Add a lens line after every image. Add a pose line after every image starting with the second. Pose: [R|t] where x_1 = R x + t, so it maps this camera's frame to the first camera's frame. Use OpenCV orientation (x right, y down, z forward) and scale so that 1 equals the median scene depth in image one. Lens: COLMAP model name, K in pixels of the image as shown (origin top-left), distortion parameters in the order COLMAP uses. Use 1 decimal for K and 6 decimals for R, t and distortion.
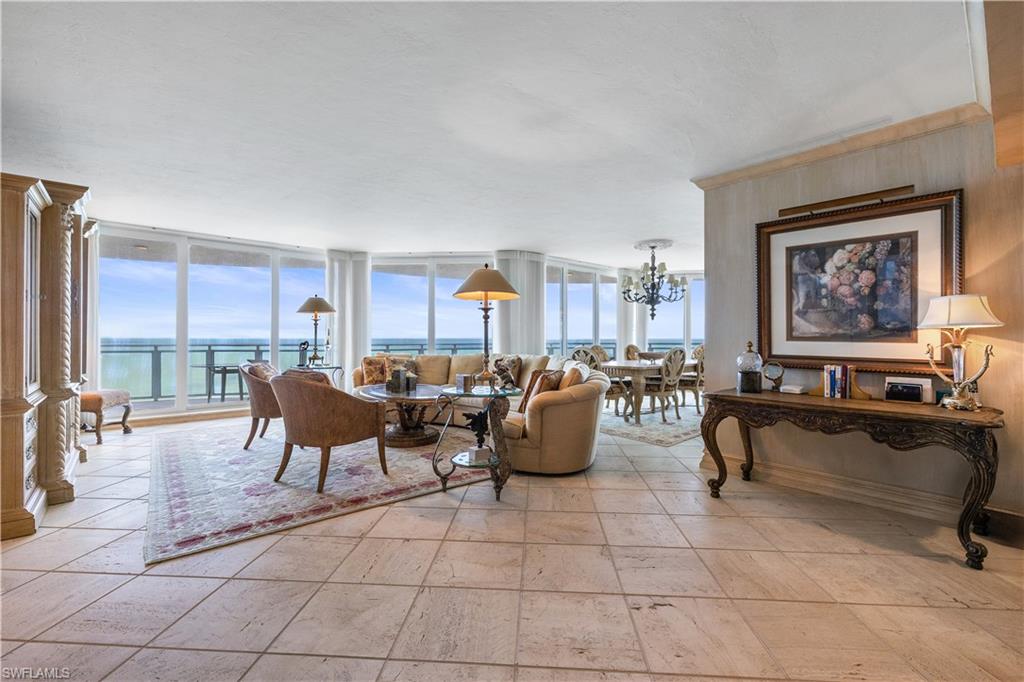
lens RADIAL K [[443.5, 0, 509.6], [0, 443.5, 335.7], [0, 0, 1]] dist [0.001299, 0.000062]
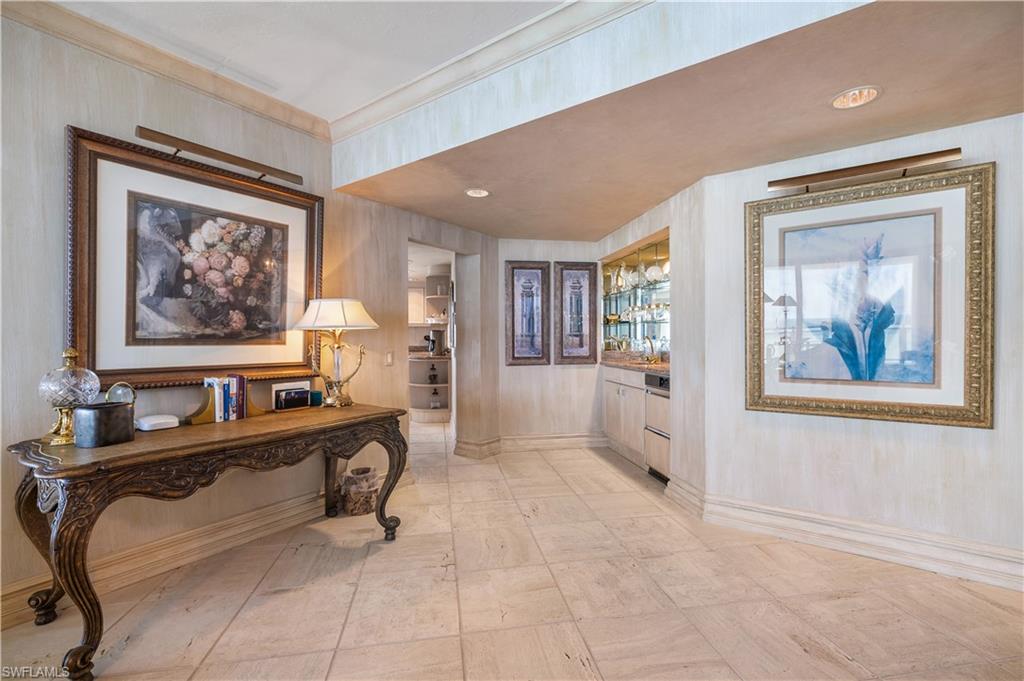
lens RADIAL K [[437.6, 0, 512.0], [0, 437.6, 340.5], [0, 0, 1]] dist [-0.000312, -0.000011]
pose [[-0.232912, -0.008391, 0.972462, -0.082713], [-0.000431, 0.999964, 0.008525, -0.000547], [-0.972498, 0.001566, -0.232907, 0.661723]]
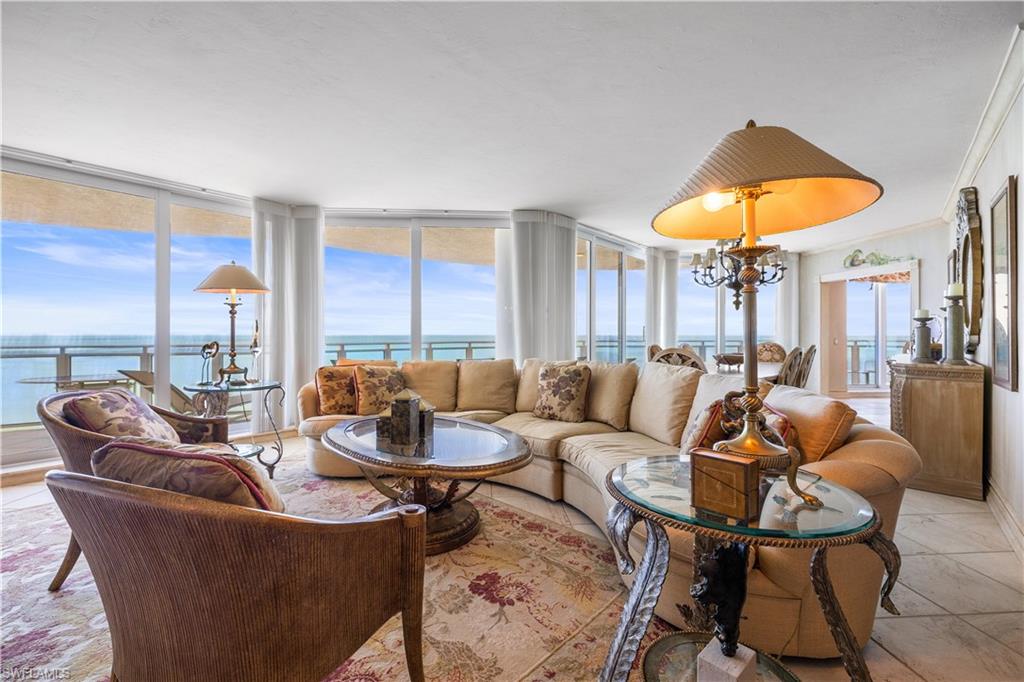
lens RADIAL K [[434.2, 0, 510.0], [0, 434.2, 338.0], [0, 0, 1]] dist [0.000798, -0.000140]
pose [[0.990126, -0.001954, 0.140167, -0.292062], [0.000275, 0.999928, 0.011993, 0.003738], [-0.140181, -0.011836, 0.990055, 0.716206]]
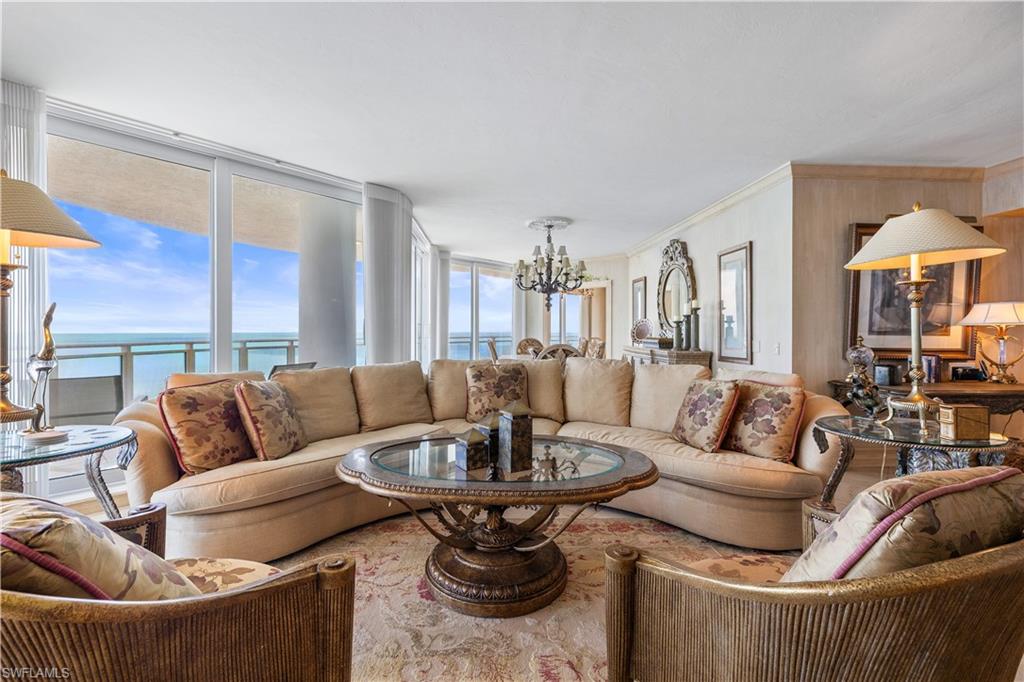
lens RADIAL K [[443.5, 0, 509.6], [0, 443.5, 335.7], [0, 0, 1]] dist [0.001299, 0.000062]
pose [[0.603108, -0.008309, 0.797617, -0.835286], [-0.003367, 0.999910, 0.012962, 0.002190], [-0.797653, -0.010503, 0.603026, 1.103685]]
